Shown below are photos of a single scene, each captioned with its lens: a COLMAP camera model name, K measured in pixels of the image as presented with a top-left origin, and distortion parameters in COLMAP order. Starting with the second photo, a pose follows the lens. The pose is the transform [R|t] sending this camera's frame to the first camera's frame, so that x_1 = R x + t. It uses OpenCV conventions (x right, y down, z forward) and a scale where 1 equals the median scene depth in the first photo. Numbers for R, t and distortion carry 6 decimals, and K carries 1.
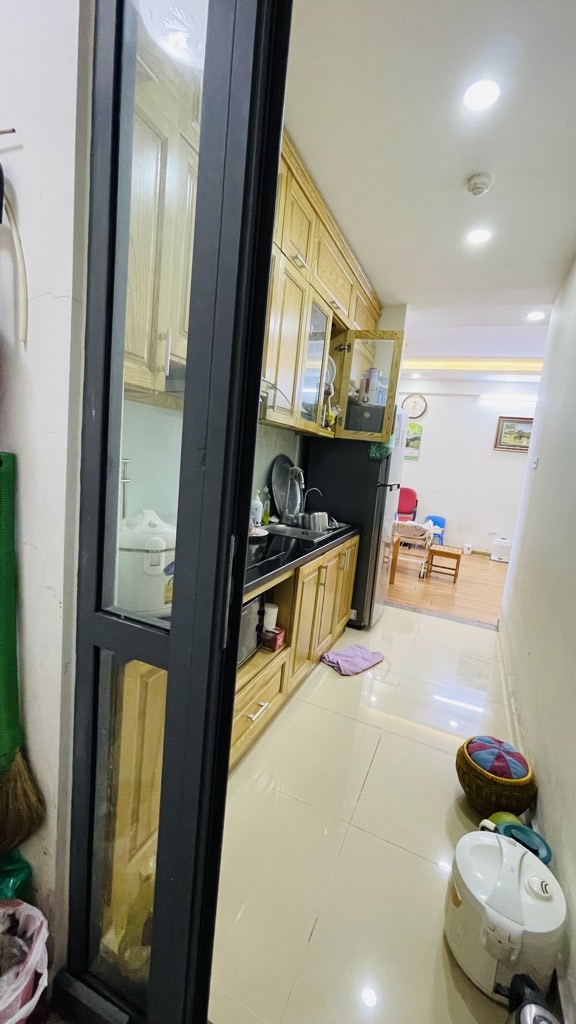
lens RADIAL K [[416.2, 0, 287.7], [0, 416.2, 508.1], [0, 0, 1]] dist [-0.000566, -0.000235]
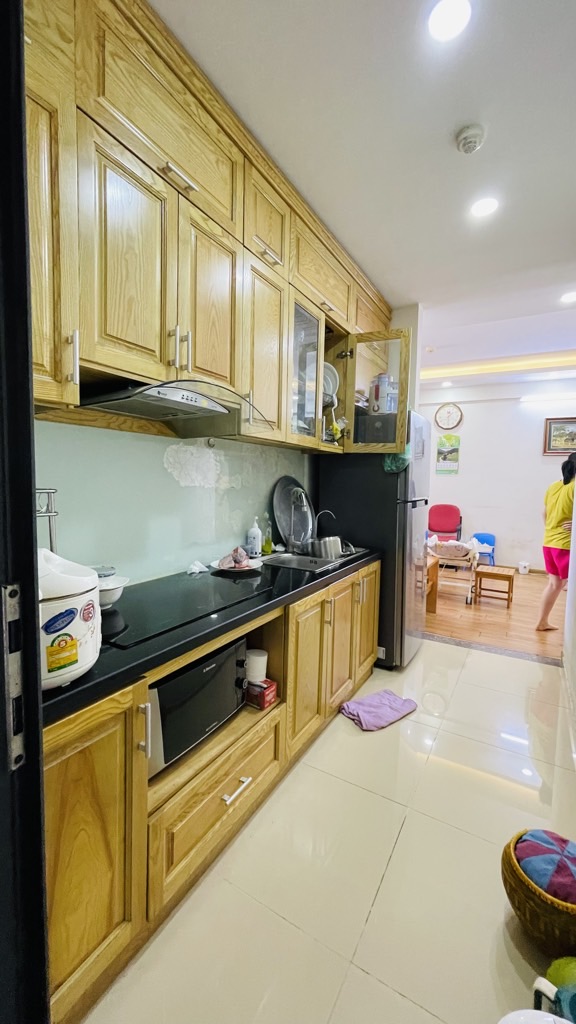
lens RADIAL K [[412.3, 0, 288.3], [0, 412.3, 506.9], [0, 0, 1]] dist [-0.002561, 0.000013]
pose [[0.990589, -0.066746, -0.119492, 0.099722], [0.058451, 0.995717, -0.071630, 0.003910], [0.123761, 0.063972, 0.990248, 0.120326]]
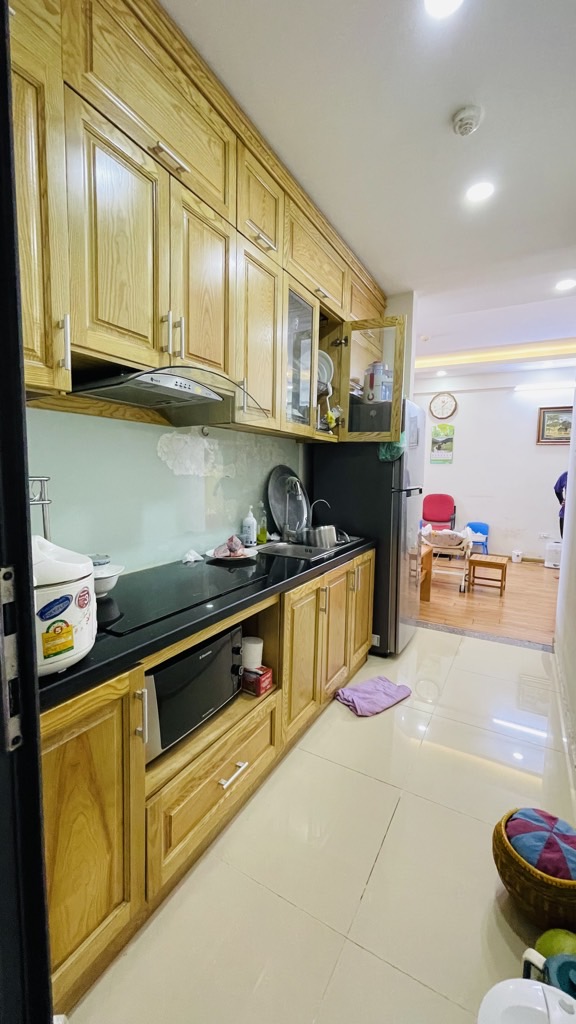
lens RADIAL K [[412.3, 0, 288.3], [0, 412.3, 506.9], [0, 0, 1]] dist [-0.002561, 0.000013]
pose [[0.991734, -0.068209, -0.108677, 0.099398], [0.063177, 0.996794, -0.049096, 0.007997], [0.111678, 0.041825, 0.992864, 0.120539]]
